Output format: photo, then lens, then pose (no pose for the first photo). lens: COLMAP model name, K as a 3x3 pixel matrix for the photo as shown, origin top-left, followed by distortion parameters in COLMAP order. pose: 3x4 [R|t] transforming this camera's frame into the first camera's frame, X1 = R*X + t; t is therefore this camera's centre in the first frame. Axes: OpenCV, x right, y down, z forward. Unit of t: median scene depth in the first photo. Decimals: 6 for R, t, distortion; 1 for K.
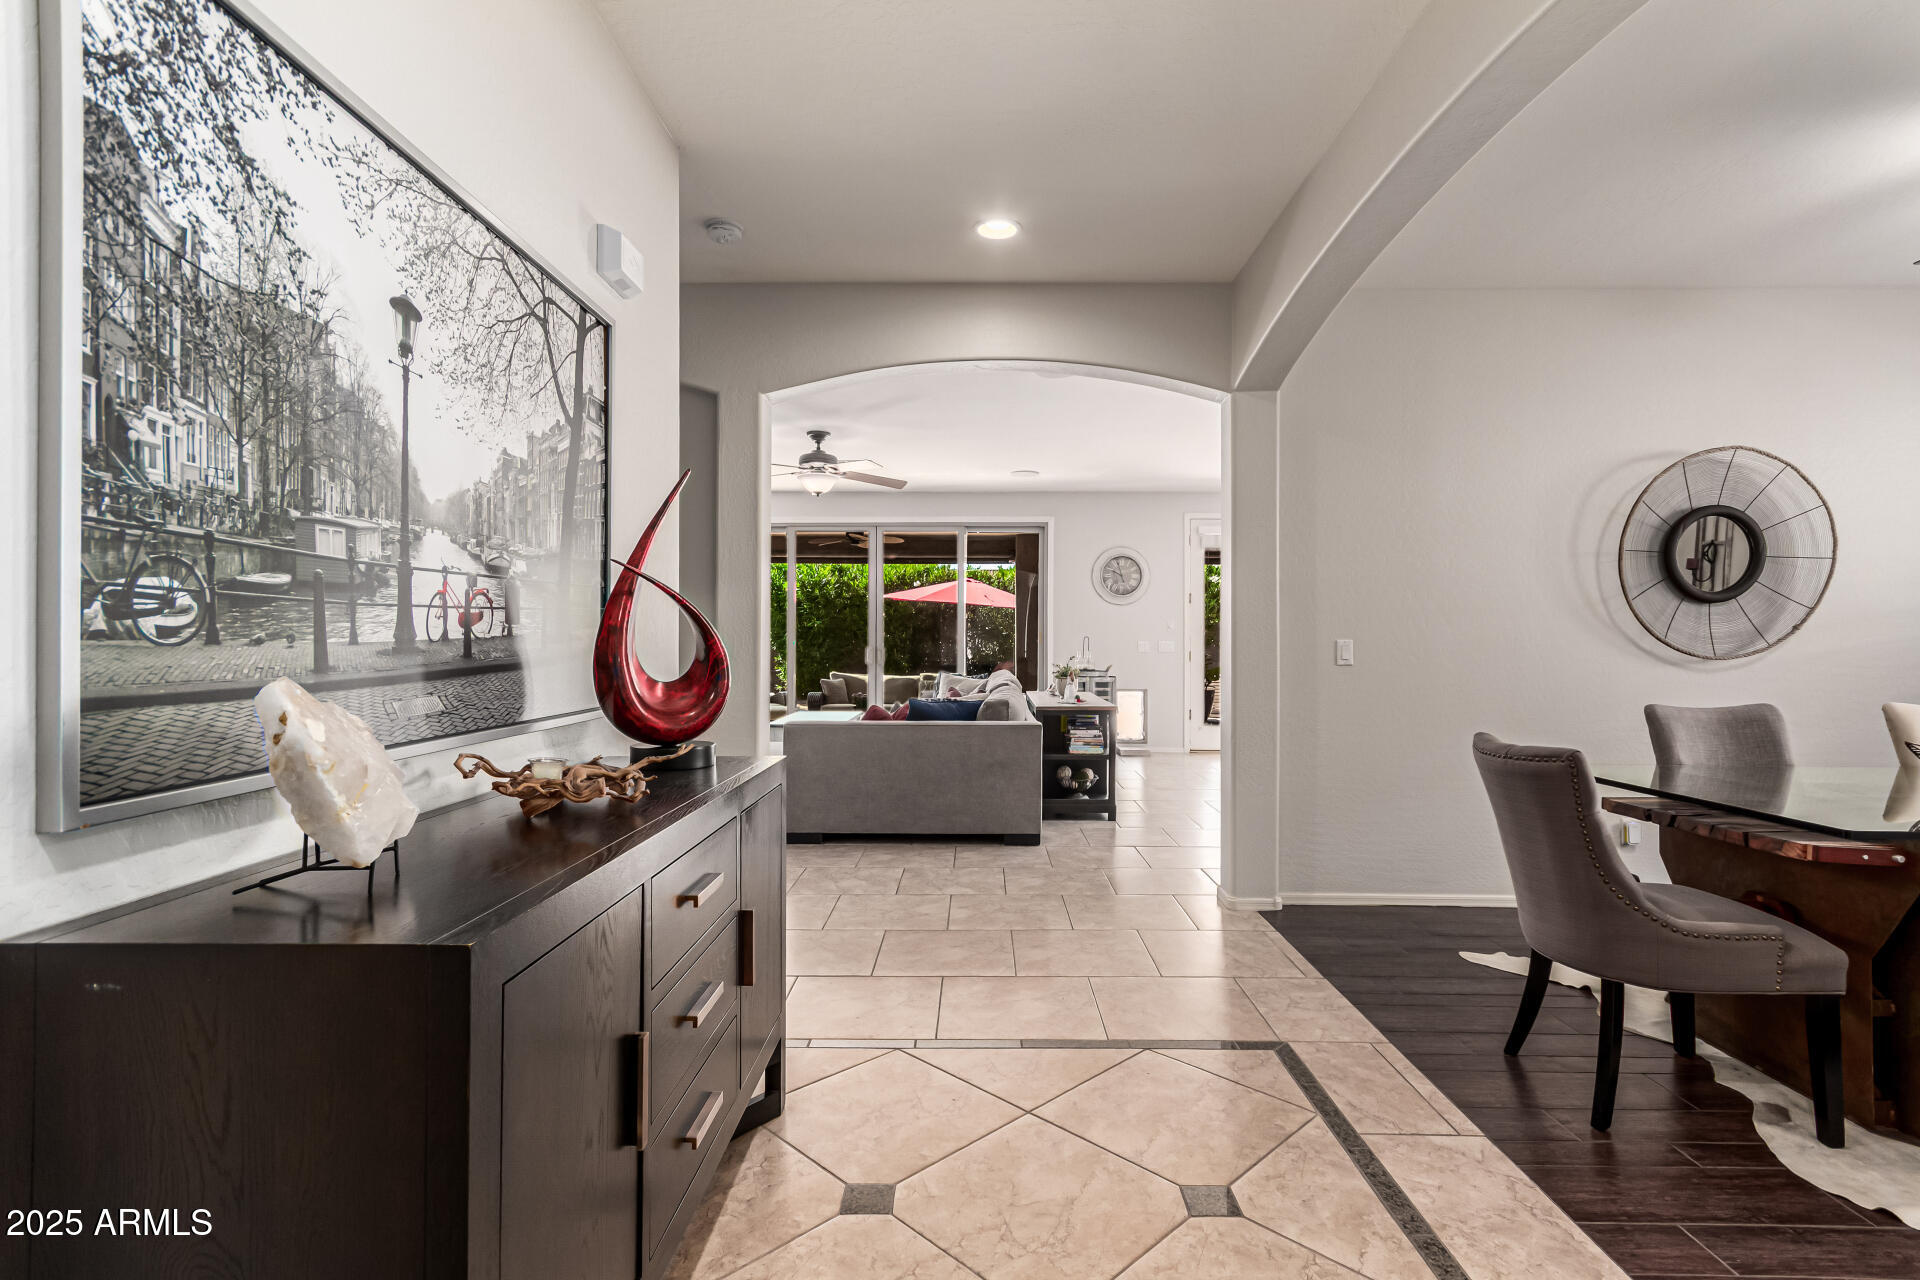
lens RADIAL K [[916.0, 0, 965.4], [0, 916.0, 634.1], [0, 0, 1]] dist [0.002798, 0.001311]
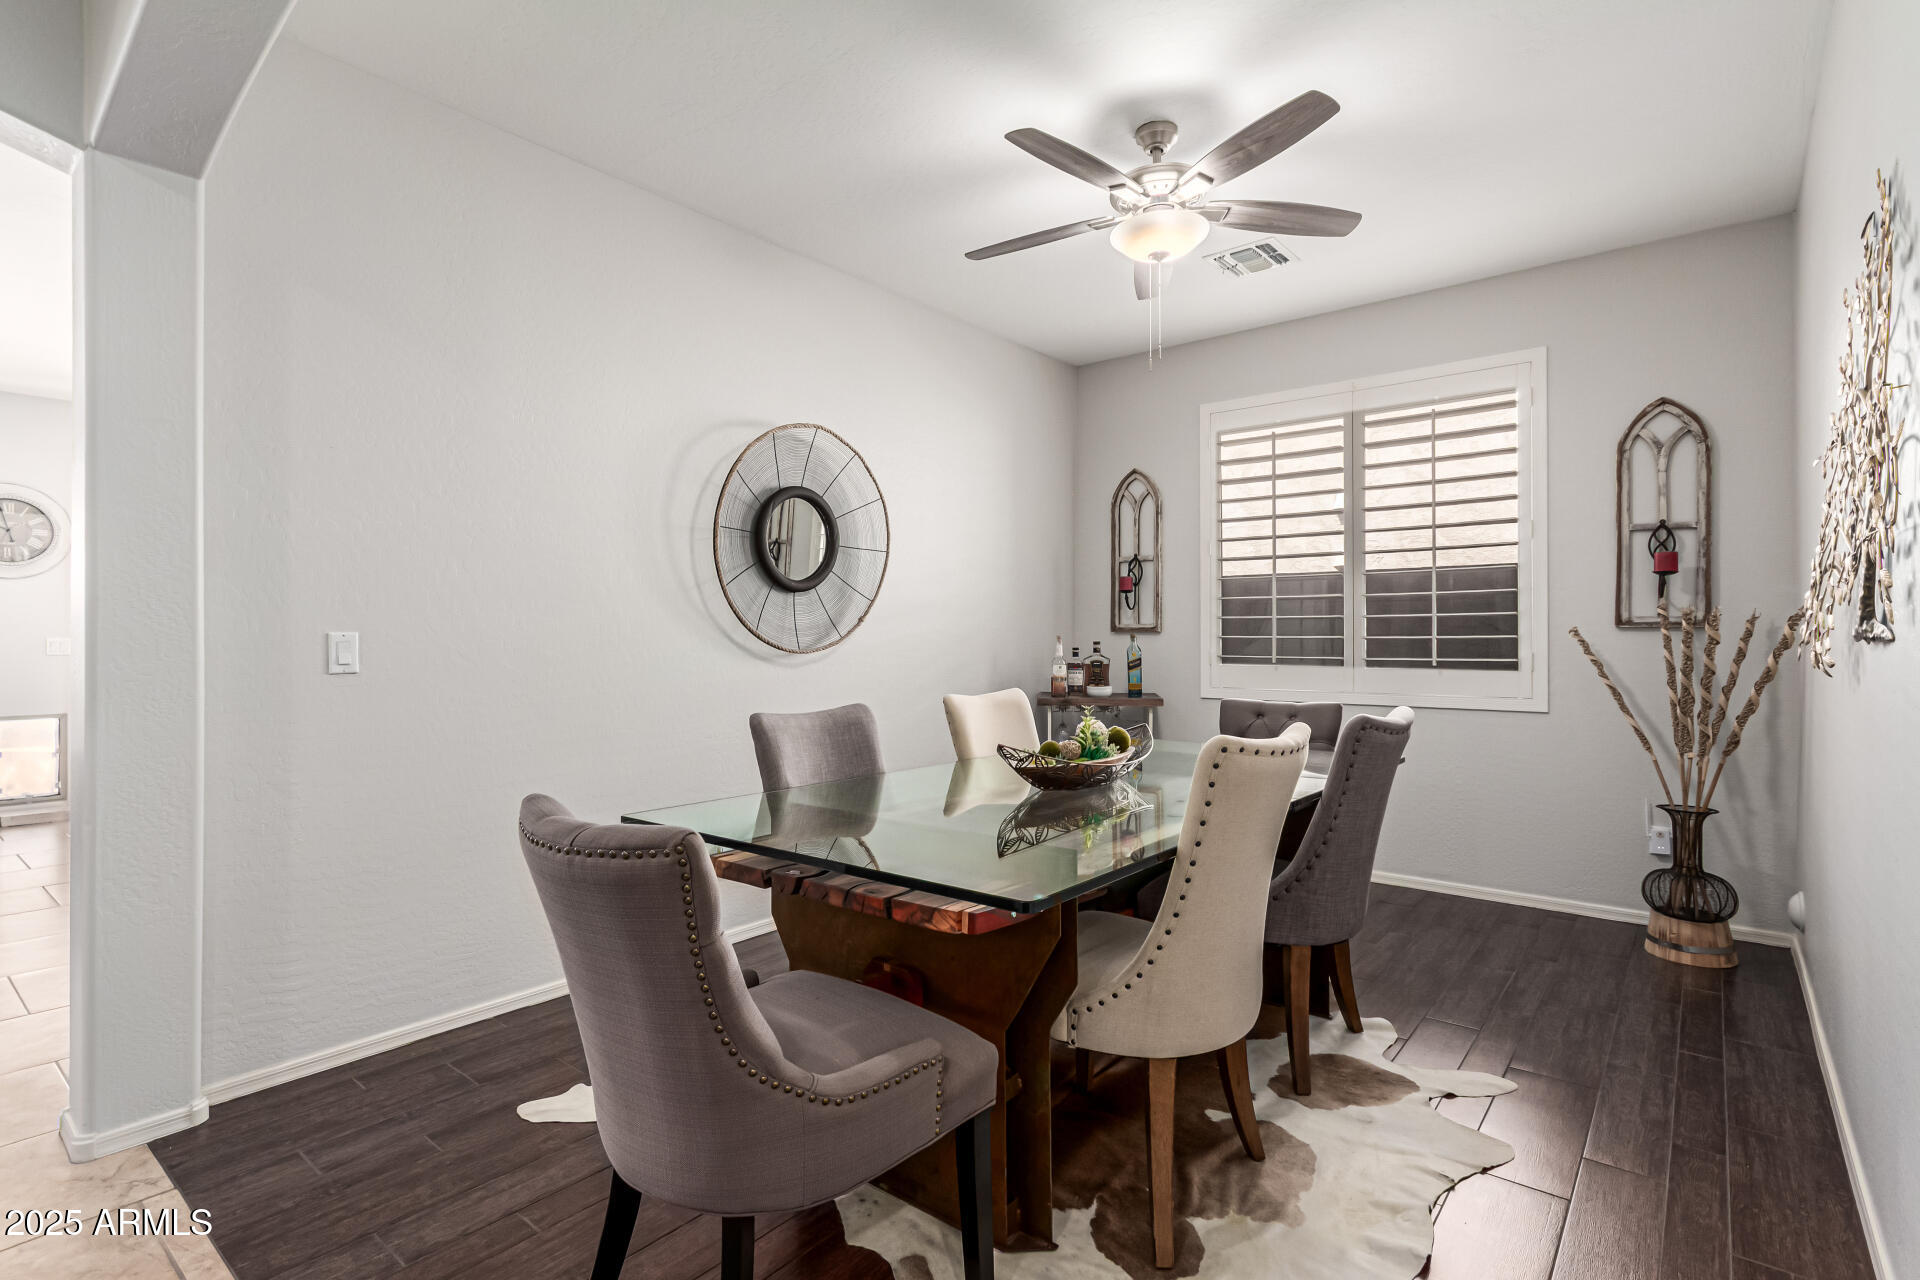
lens RADIAL K [[916.0, 0, 963.0], [0, 916.0, 634.1], [0, 0, 1]] dist [0.002798, 0.001311]
pose [[0.614793, -0.002171, 0.788686, 0.190174], [-0.001931, 0.999989, 0.004258, 0.004134], [-0.788686, -0.004140, 0.614782, 0.303351]]
